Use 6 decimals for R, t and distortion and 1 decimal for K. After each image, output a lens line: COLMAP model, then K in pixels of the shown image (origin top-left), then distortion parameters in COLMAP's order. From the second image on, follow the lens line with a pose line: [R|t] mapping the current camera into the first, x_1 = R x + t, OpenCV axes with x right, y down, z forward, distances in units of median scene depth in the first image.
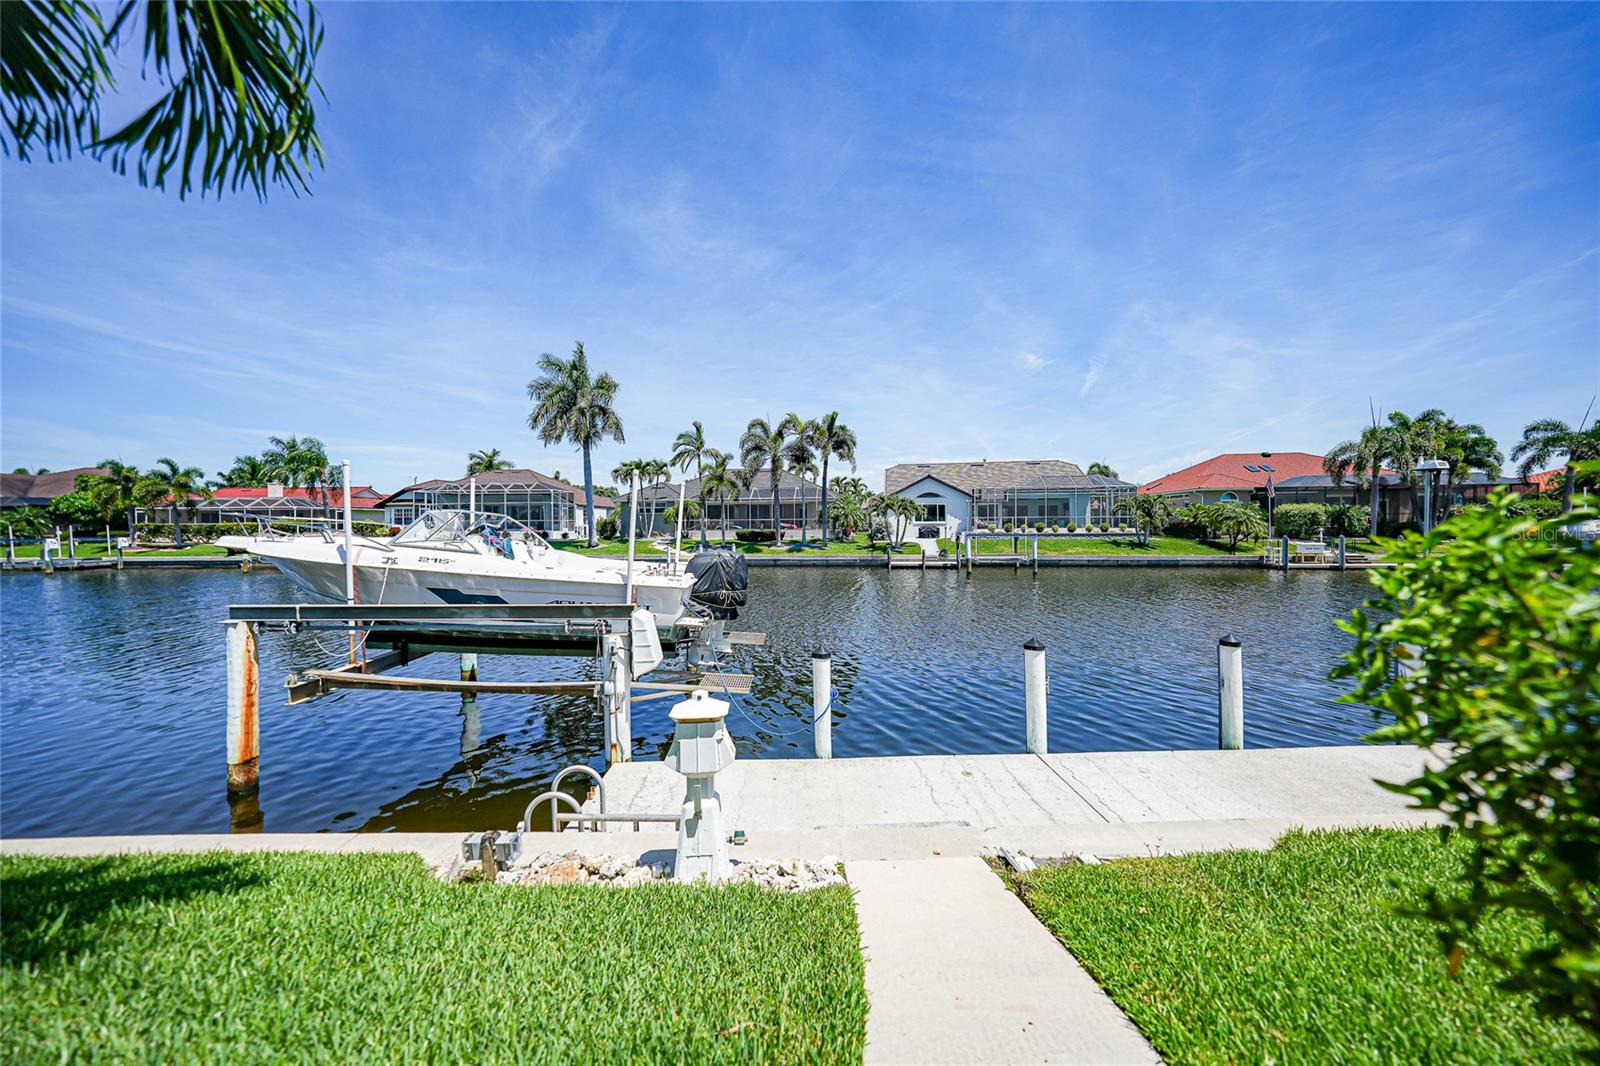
lens RADIAL K [[556.9, 0, 797.8], [0, 556.9, 525.5], [0, 0, 1]] dist [-0.027413, 0.006192]
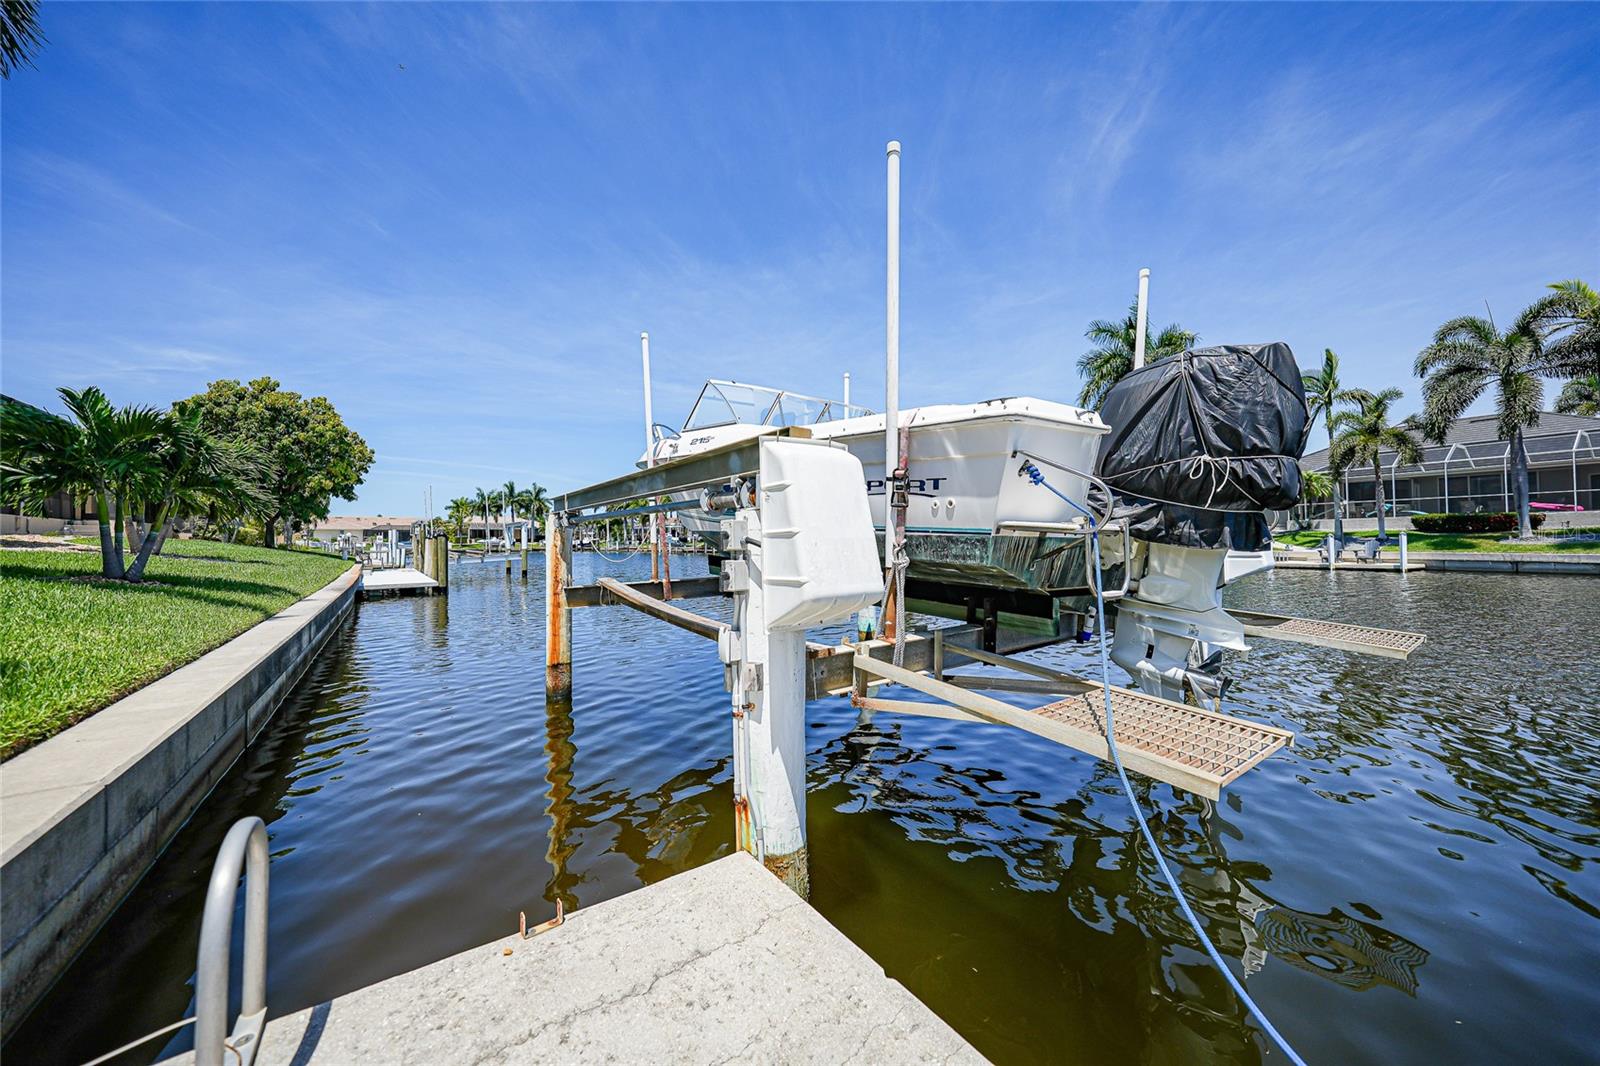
lens RADIAL K [[556.9, 0, 801.0], [0, 556.9, 531.0], [0, 0, 1]] dist [-0.027413, 0.006192]
pose [[0.566117, -0.011156, -0.824249, 0.000237], [0.002787, 0.999929, -0.011619, 0.032477], [0.824320, 0.004281, 0.566108, 0.121836]]
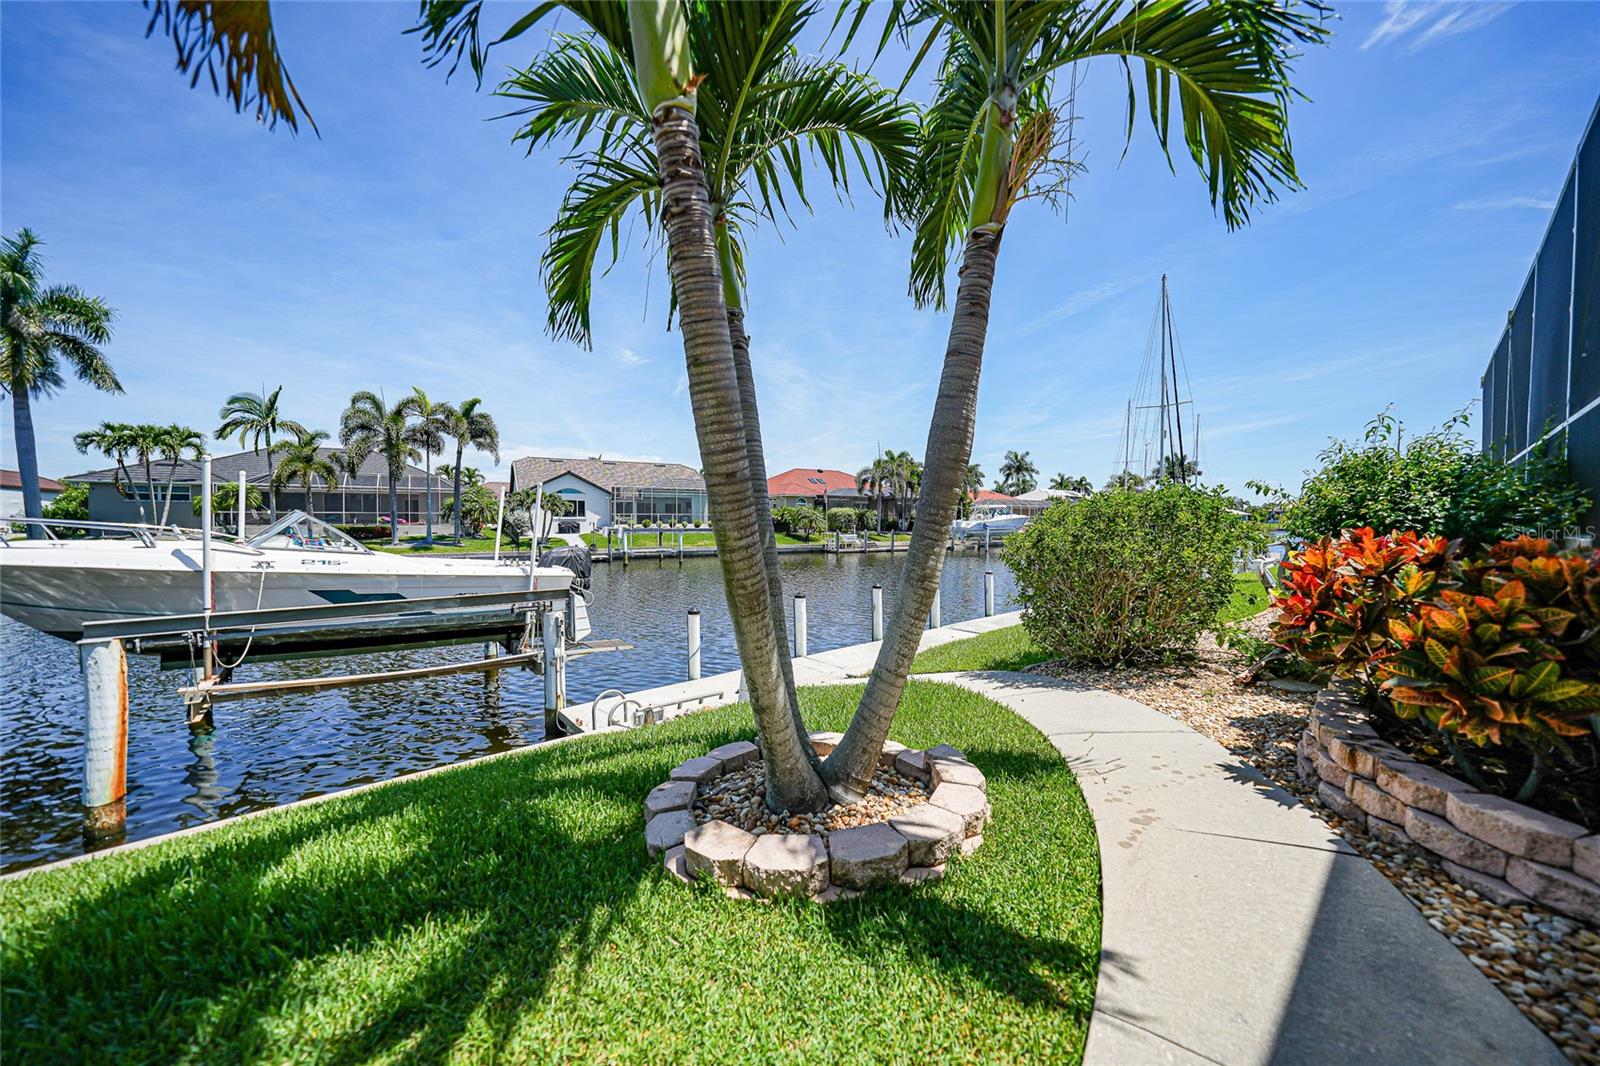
lens RADIAL K [[556.9, 0, 801.1], [0, 556.9, 529.4], [0, 0, 1]] dist [-0.027413, 0.006192]
pose [[0.764700, -0.003108, 0.644379, -0.103093], [-0.008000, 0.999866, 0.014317, -0.002740], [-0.644337, -0.016103, 0.764572, -0.050749]]
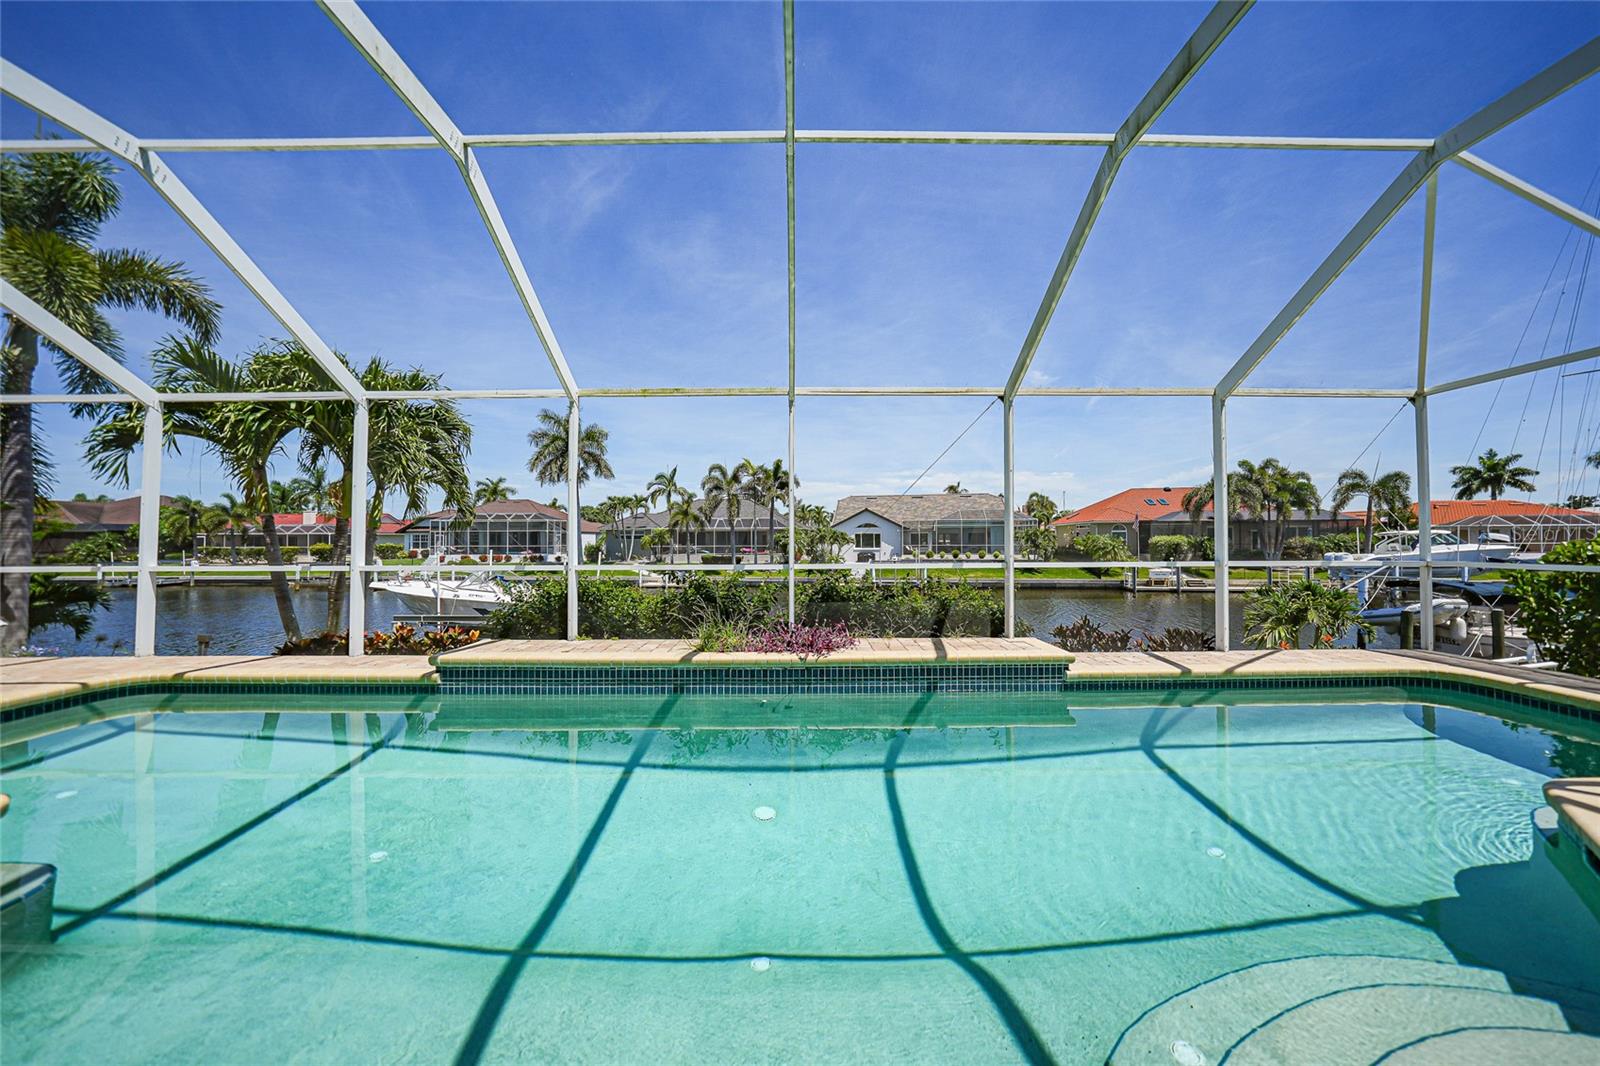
lens RADIAL K [[556.9, 0, 793.7], [0, 556.9, 523.4], [0, 0, 1]] dist [-0.027413, 0.006192]
pose [[0.999962, 0.002679, -0.008313, 0.103328], [-0.002928, 0.999543, -0.030100, -0.026606], [0.008229, 0.030123, 0.999512, -0.200568]]
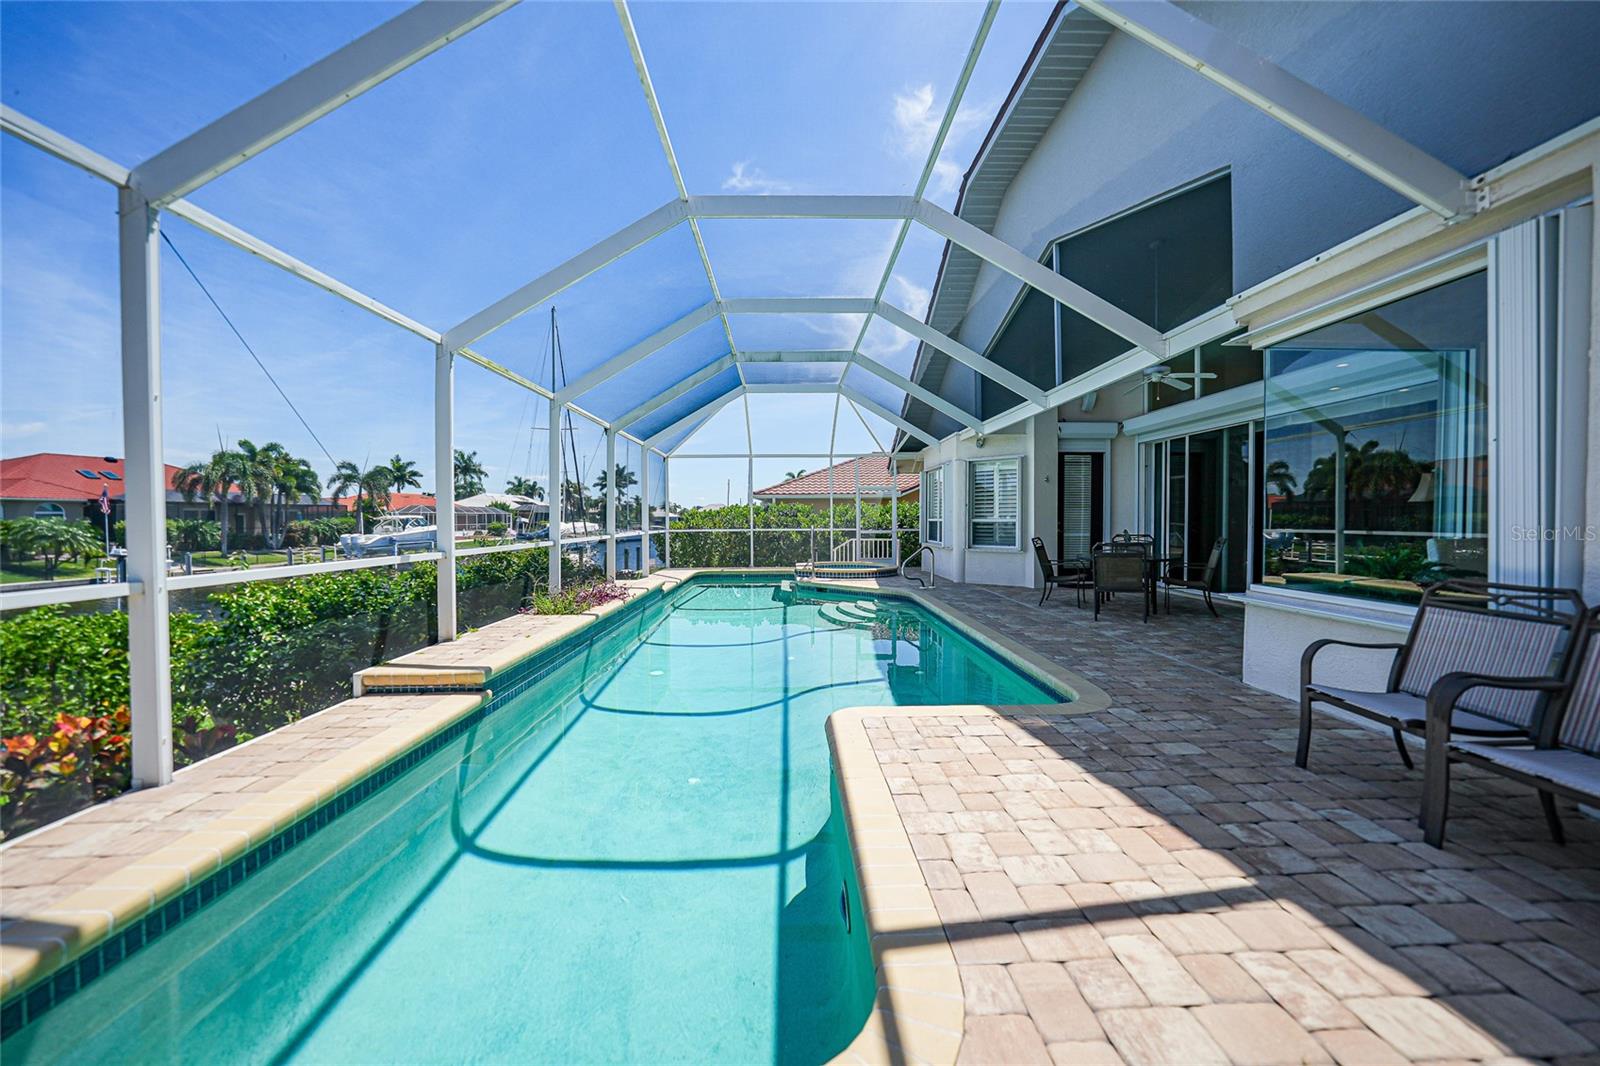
lens RADIAL K [[556.9, 0, 801.4], [0, 556.9, 533.6], [0, 0, 1]] dist [-0.027413, 0.006192]
pose [[-0.015655, -0.021577, 0.999645, -0.062151], [0.005662, 0.999749, 0.021668, -0.027031], [-0.999861, 0.005999, -0.015529, -0.140058]]
